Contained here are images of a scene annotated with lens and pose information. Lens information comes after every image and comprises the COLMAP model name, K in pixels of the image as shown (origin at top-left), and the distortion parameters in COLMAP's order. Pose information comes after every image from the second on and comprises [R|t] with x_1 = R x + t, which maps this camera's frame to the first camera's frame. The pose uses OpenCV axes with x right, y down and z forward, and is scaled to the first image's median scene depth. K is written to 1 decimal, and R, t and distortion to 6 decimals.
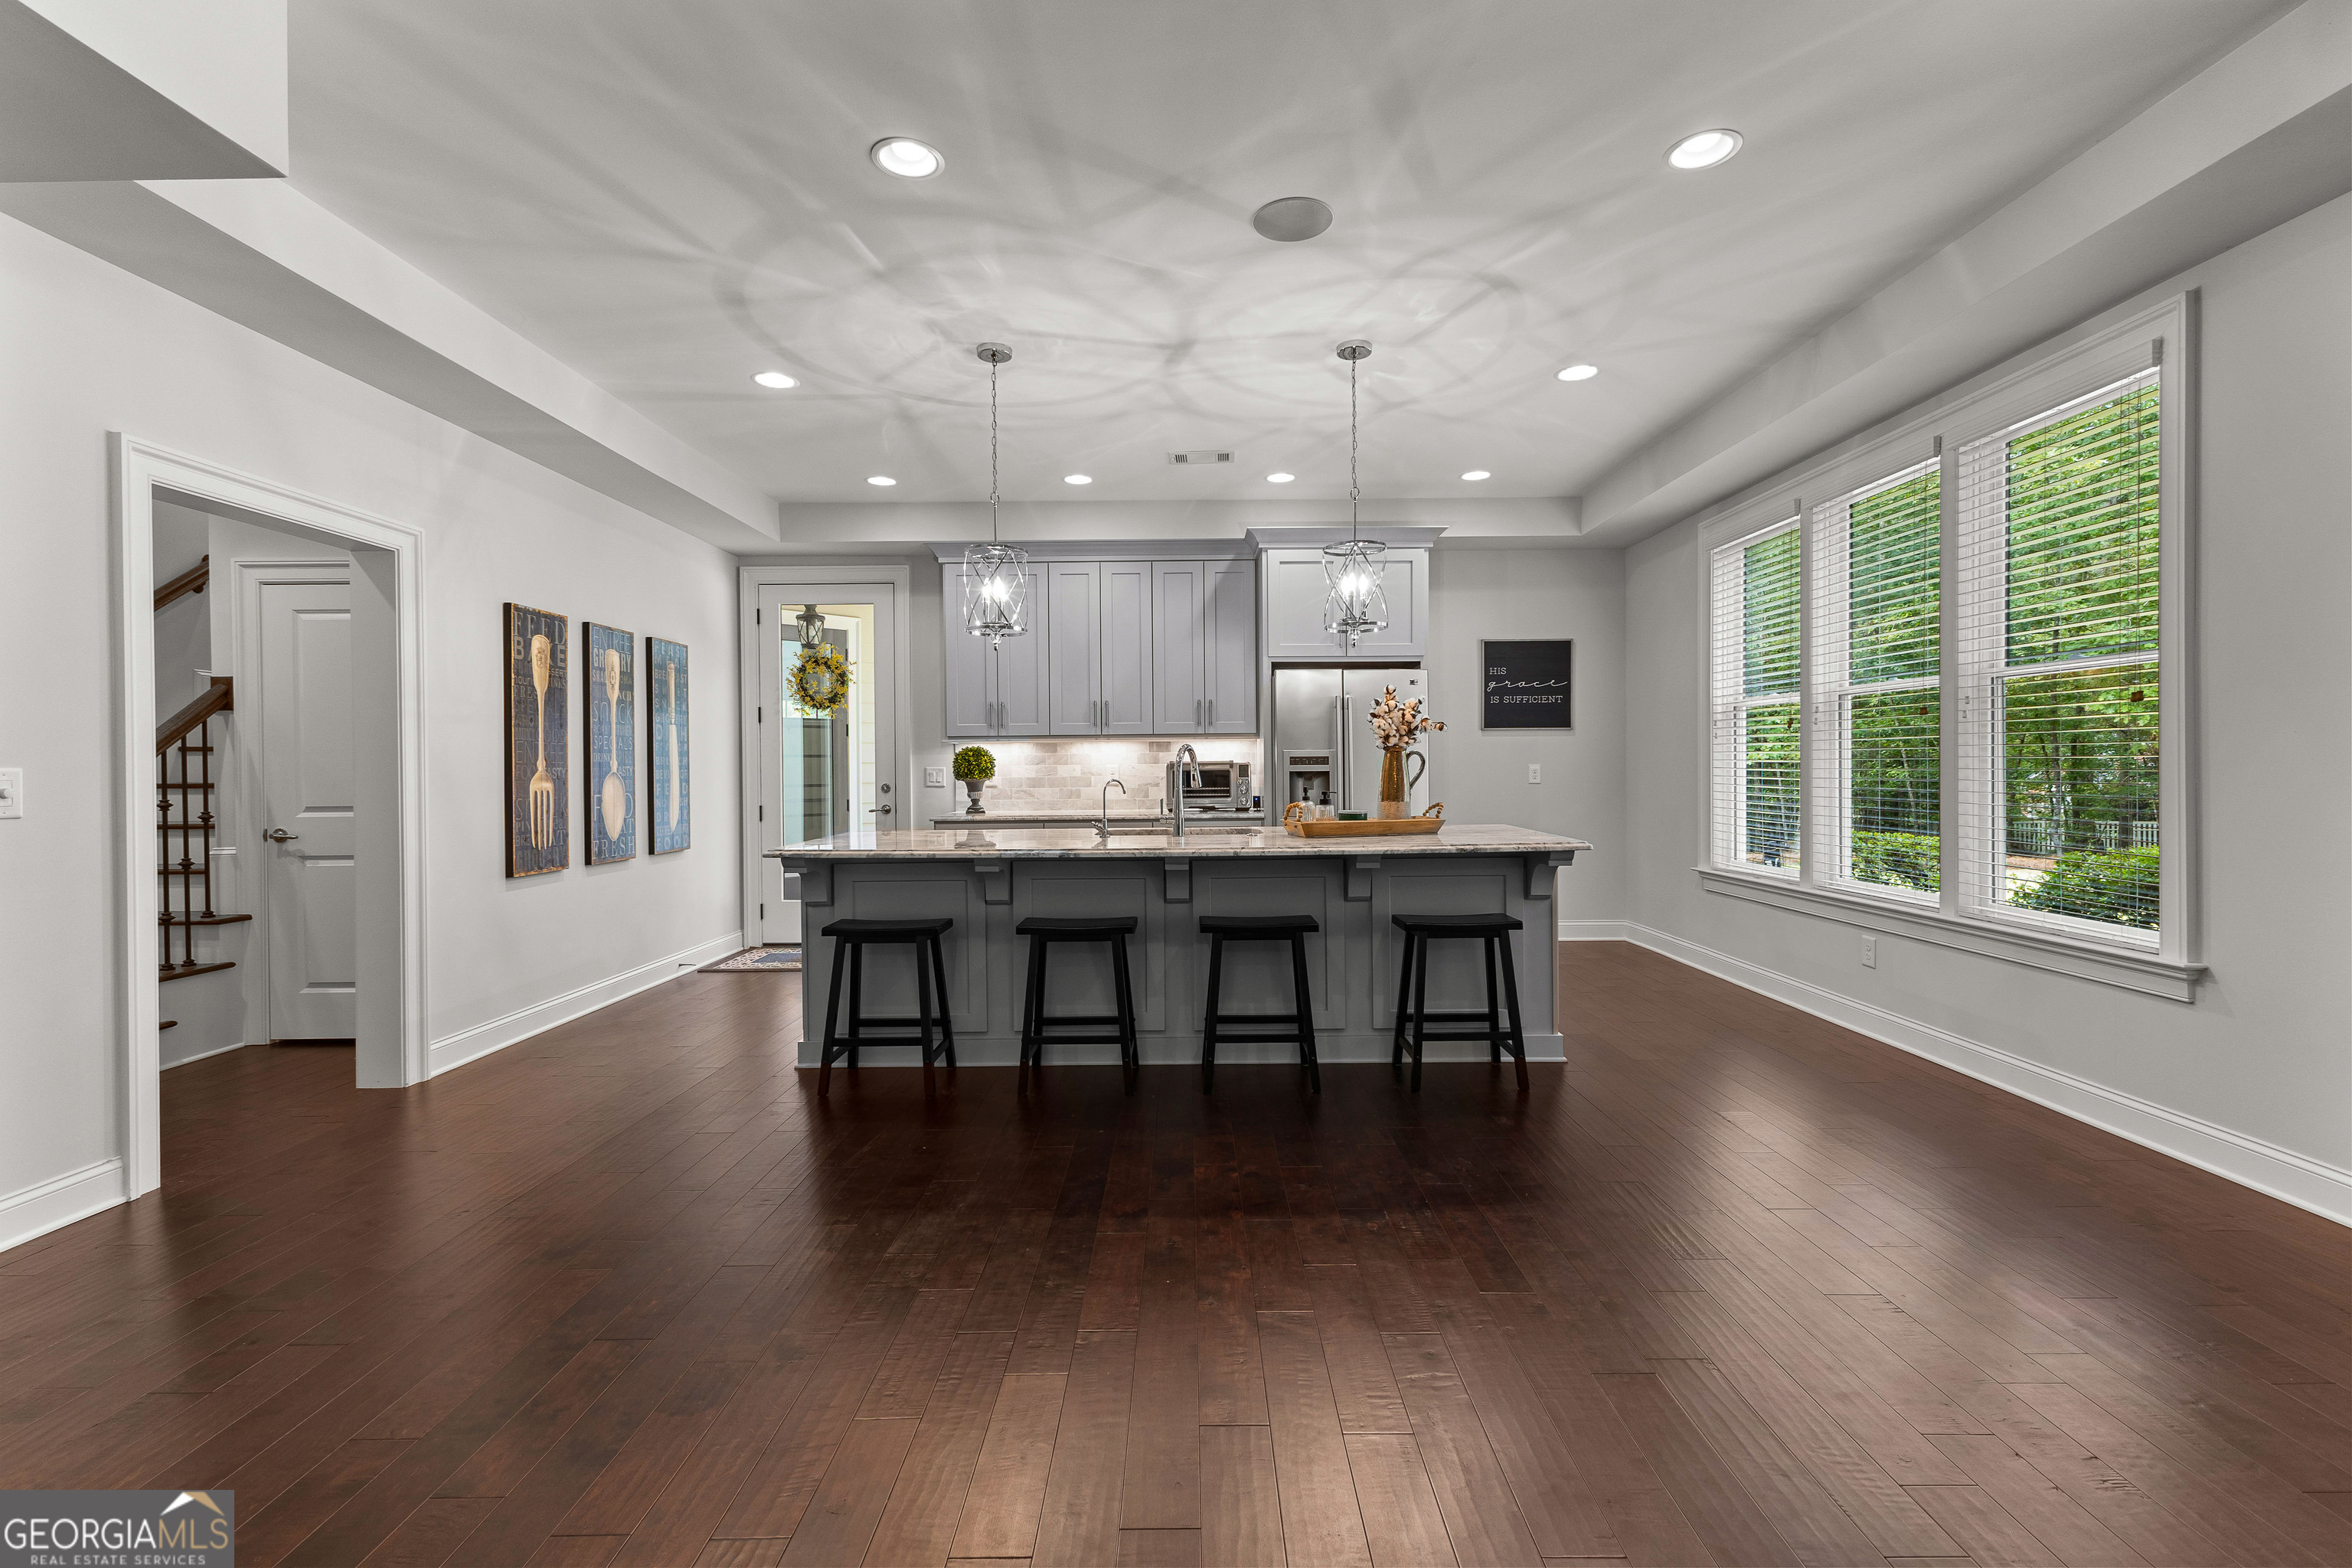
lens RADIAL K [[1019.4, 0, 1184.0], [0, 1019.4, 777.4], [0, 0, 1]] dist [0.007586, 0.000001]
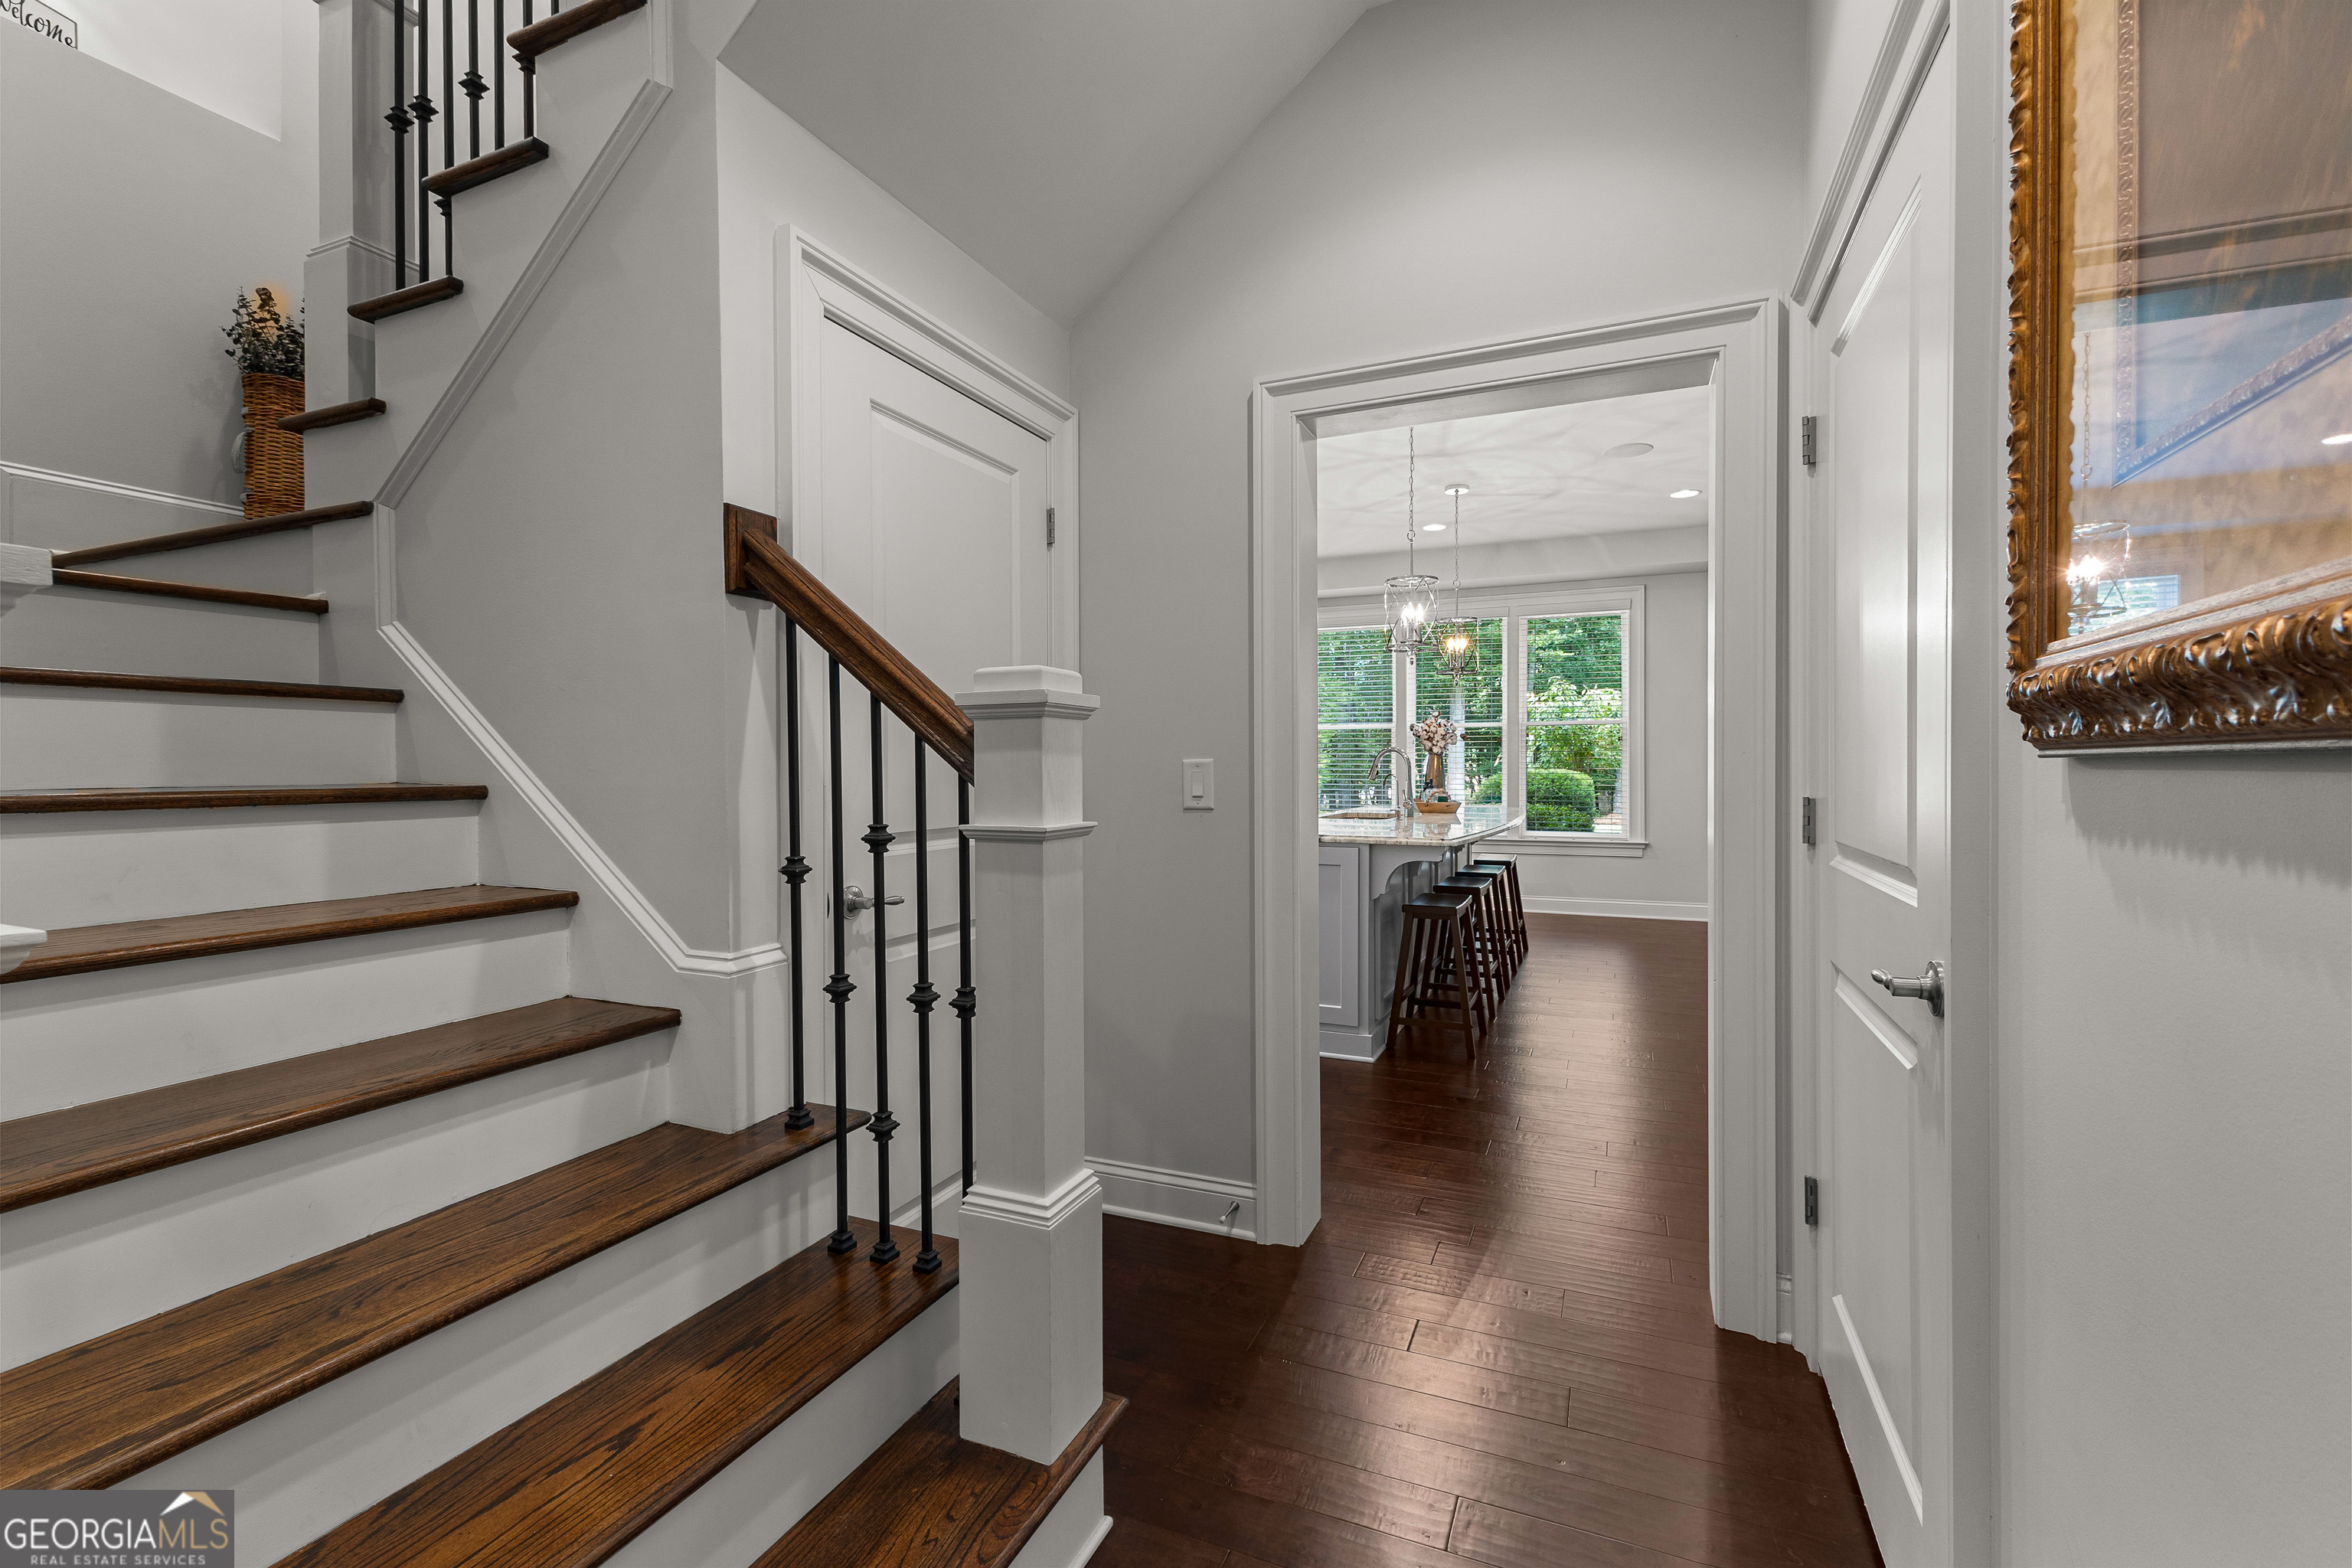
lens RADIAL K [[1019.4, 0, 1184.4], [0, 1019.4, 780.2], [0, 0, 1]] dist [0.007586, 0.000001]
pose [[0.396171, -0.003035, 0.918172, -1.337804], [0.009270, 0.999957, -0.000694, 0.011041], [-0.918130, 0.008787, 0.396182, 0.746147]]
